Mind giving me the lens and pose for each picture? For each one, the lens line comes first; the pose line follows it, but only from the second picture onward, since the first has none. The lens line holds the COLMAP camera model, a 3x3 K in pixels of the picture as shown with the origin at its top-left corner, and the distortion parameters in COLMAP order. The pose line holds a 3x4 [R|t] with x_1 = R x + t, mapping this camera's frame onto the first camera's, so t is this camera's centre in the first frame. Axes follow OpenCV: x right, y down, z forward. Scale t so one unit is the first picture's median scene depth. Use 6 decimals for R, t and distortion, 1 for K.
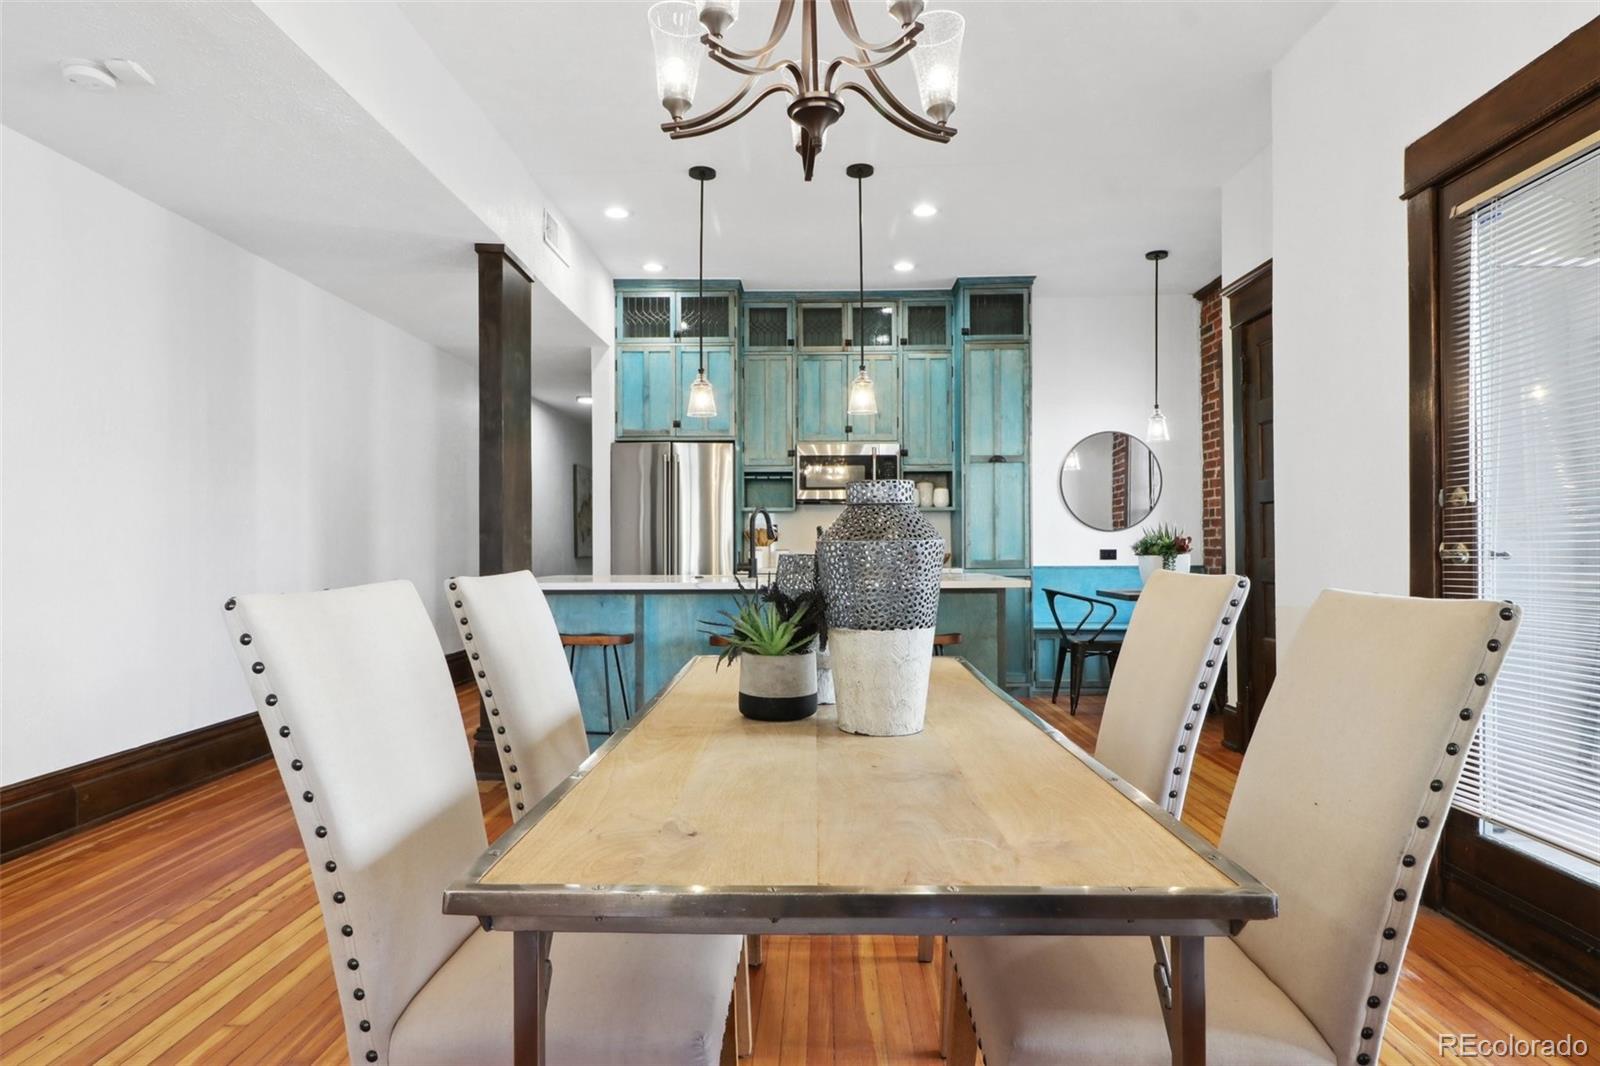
lens RADIAL K [[930.3, 0, 794.3], [0, 930.3, 541.5], [0, 0, 1]] dist [0.012370, -0.015606]
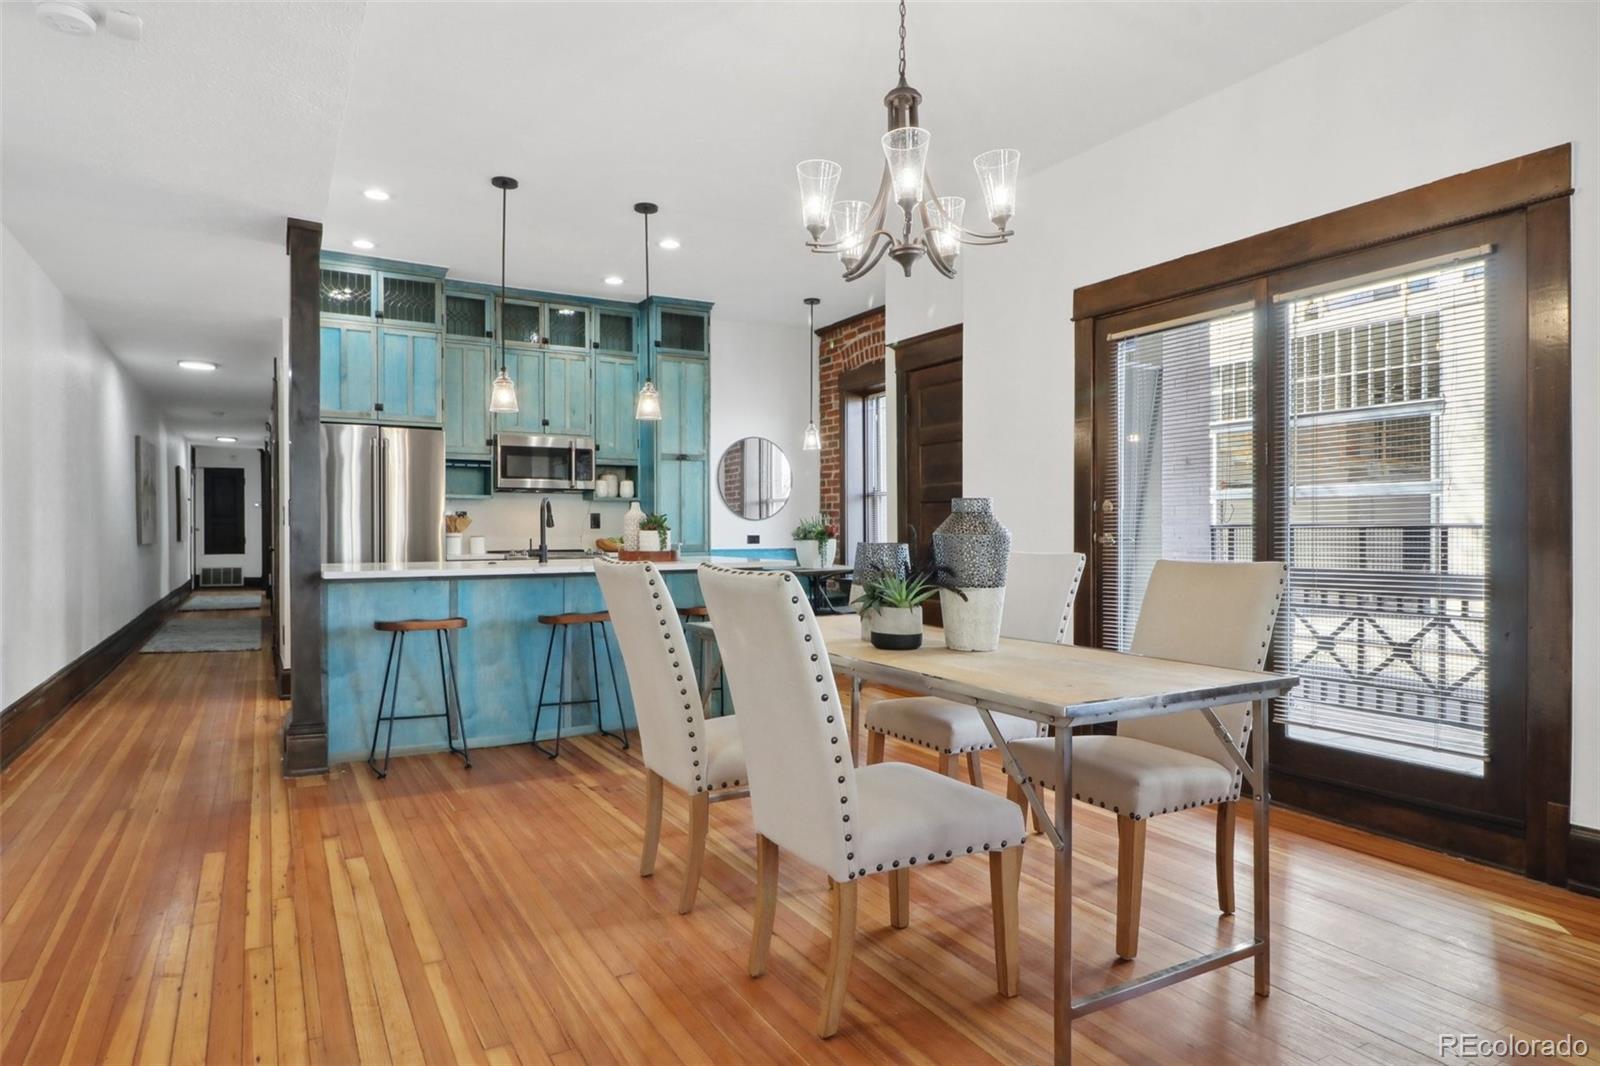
lens RADIAL K [[930.3, 0, 795.7], [0, 930.3, 537.1], [0, 0, 1]] dist [0.012370, -0.015606]
pose [[0.855175, -0.002704, 0.518332, -0.261468], [-0.003914, 0.999924, 0.011674, -0.003588], [-0.518324, -0.012012, 0.855100, -0.061529]]
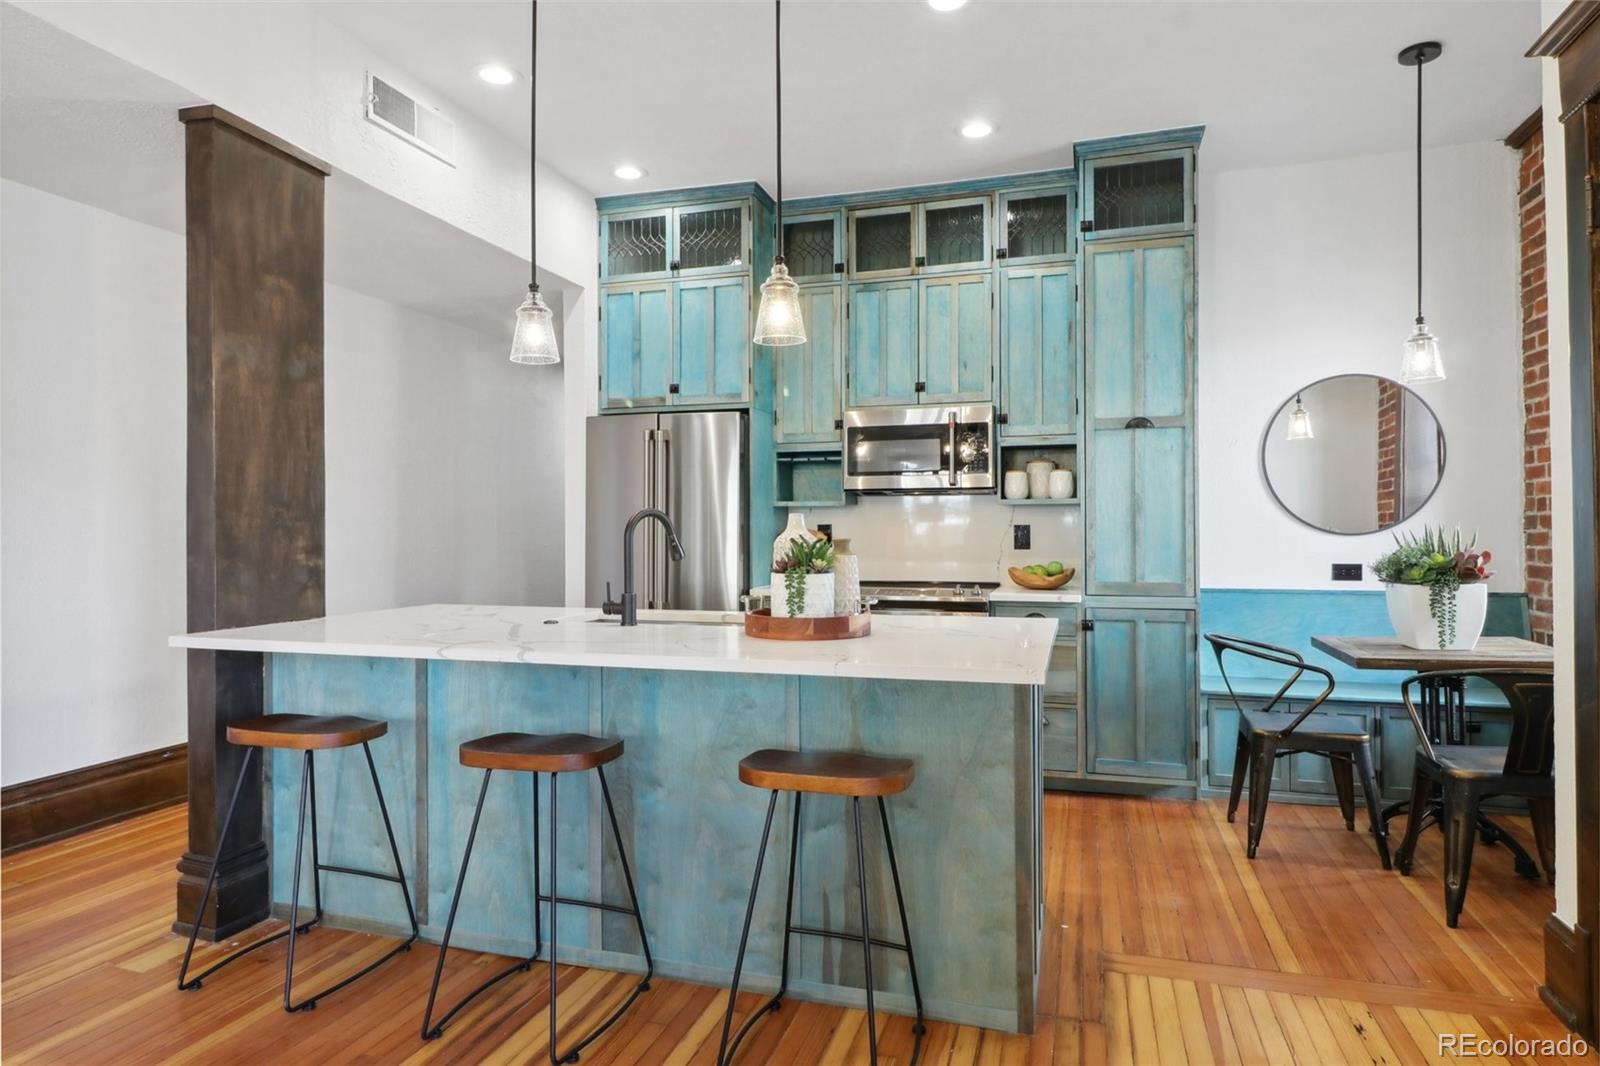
lens RADIAL K [[930.3, 0, 795.2], [0, 930.3, 523.3], [0, 0, 1]] dist [0.012370, -0.015606]
pose [[0.962276, -0.000841, -0.272073, 0.165131], [0.000591, 0.999999, -0.001000, -0.019934], [0.272073, 0.000801, 0.962276, 0.326845]]
